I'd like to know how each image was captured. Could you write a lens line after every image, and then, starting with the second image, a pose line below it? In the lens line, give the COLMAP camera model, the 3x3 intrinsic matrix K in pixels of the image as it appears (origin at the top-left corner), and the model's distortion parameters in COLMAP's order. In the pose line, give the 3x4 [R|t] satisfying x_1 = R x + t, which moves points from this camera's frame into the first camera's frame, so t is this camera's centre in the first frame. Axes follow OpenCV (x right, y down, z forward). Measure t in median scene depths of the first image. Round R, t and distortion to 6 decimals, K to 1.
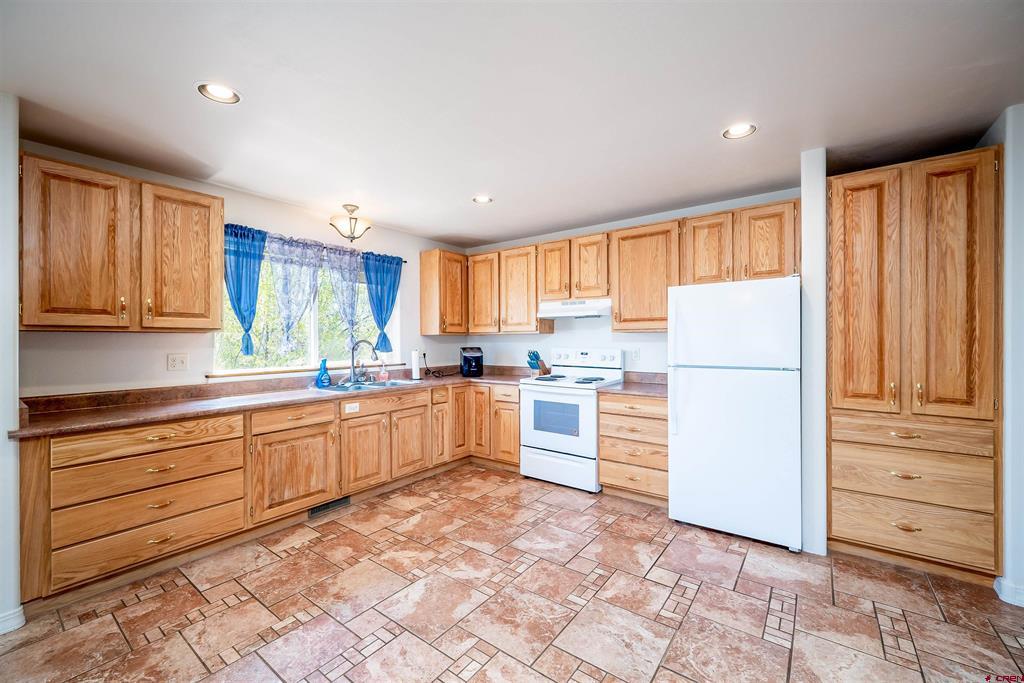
lens RADIAL K [[411.3, 0, 509.4], [0, 411.3, 335.7], [0, 0, 1]] dist [-0.001530, -0.000280]
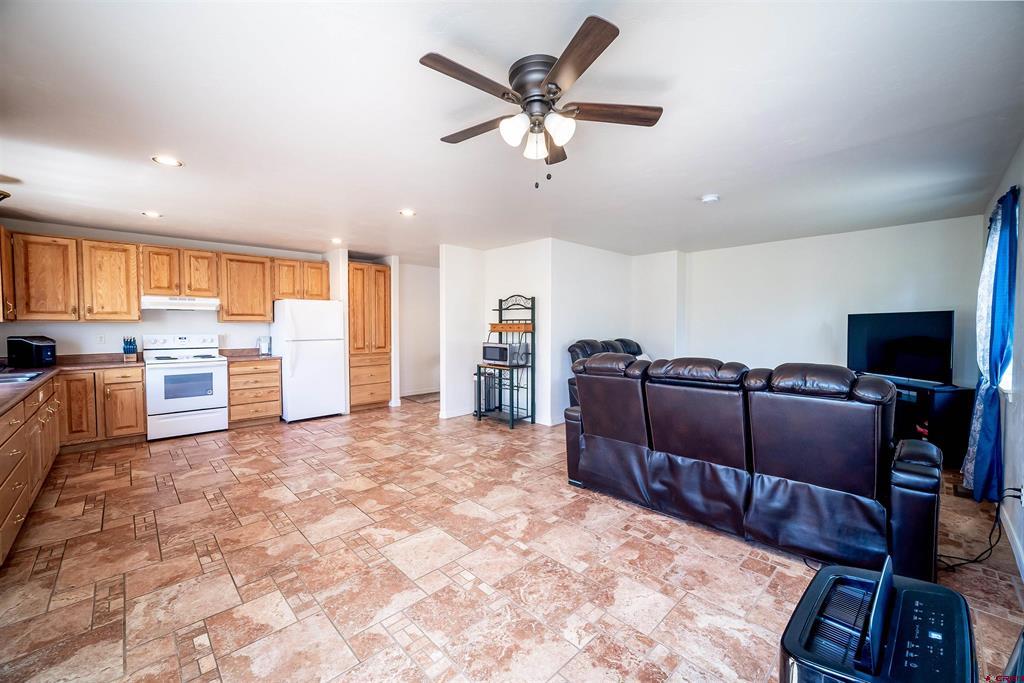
lens RADIAL K [[411.3, 0, 509.4], [0, 411.3, 335.7], [0, 0, 1]] dist [-0.001530, -0.000280]
pose [[0.157709, -0.020316, 0.987277, -1.187170], [-0.005905, 0.999751, 0.021516, 0.001918], [-0.987468, -0.009223, 0.157550, -0.273396]]
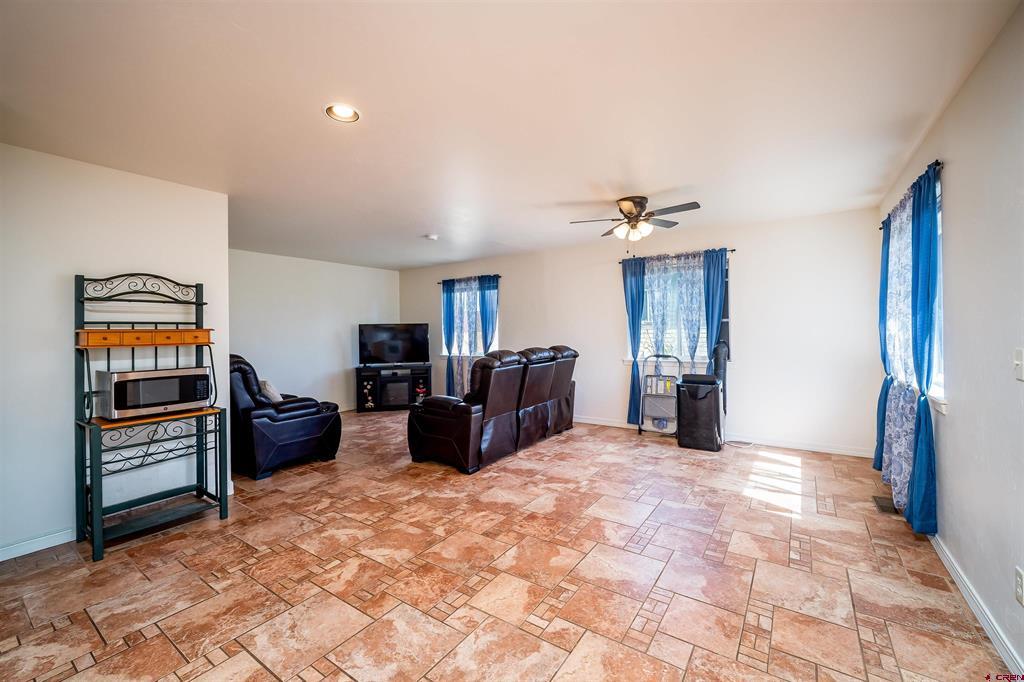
lens RADIAL K [[418.4, 0, 518.1], [0, 418.4, 328.3], [0, 0, 1]] dist [-0.001961, -0.000032]
pose [[-0.998065, 0.017908, -0.059538, -0.191976], [0.018535, 0.999778, -0.010000, 0.007420], [0.059346, -0.011084, -0.998176, 0.932839]]
